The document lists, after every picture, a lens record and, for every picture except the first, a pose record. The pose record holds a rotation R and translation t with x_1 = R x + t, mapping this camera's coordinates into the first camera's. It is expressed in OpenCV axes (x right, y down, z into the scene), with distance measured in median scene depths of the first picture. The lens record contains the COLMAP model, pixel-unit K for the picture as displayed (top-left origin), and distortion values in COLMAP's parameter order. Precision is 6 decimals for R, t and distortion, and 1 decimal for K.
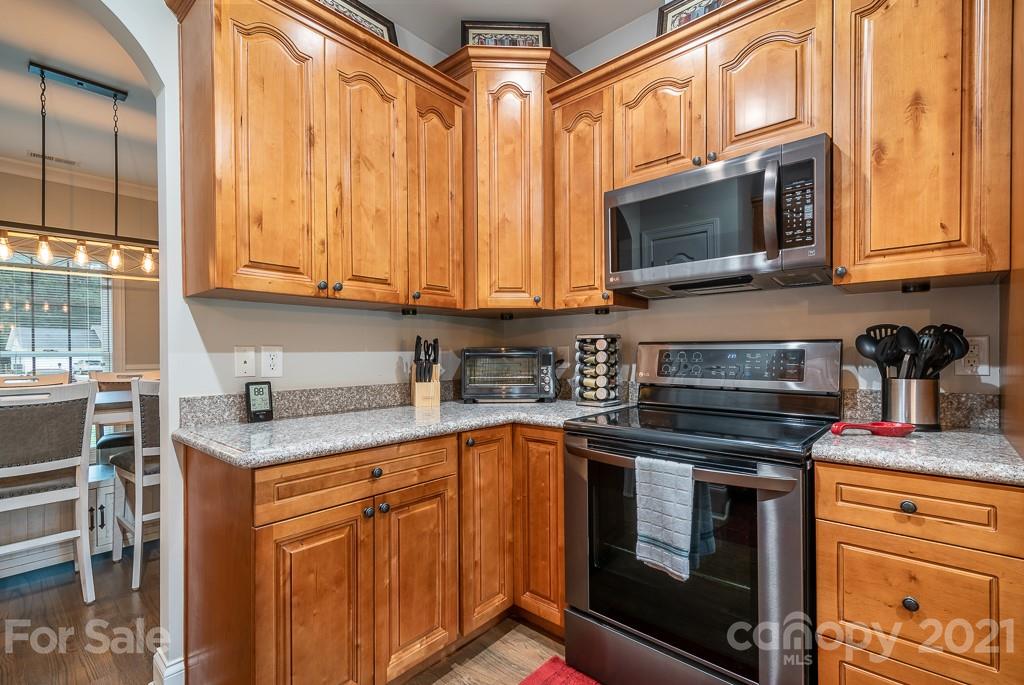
lens RADIAL K [[459.9, 0, 511.6], [0, 459.9, 356.3], [0, 0, 1]] dist [0.004775, 0.000218]
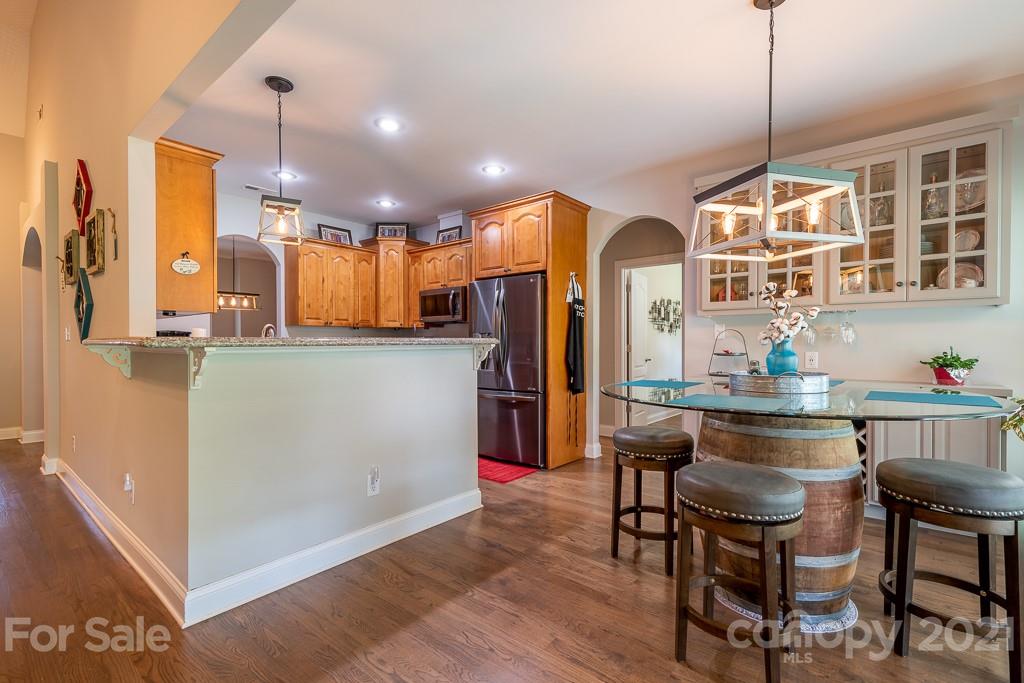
lens RADIAL K [[456.1, 0, 509.2], [0, 456.1, 343.2], [0, 0, 1]] dist [0.009738, 0.000187]
pose [[0.999283, 0.004289, 0.037607, 0.683668], [-0.004186, 0.999987, -0.002804, -0.001654], [-0.037619, 0.002644, 0.999289, -2.046531]]
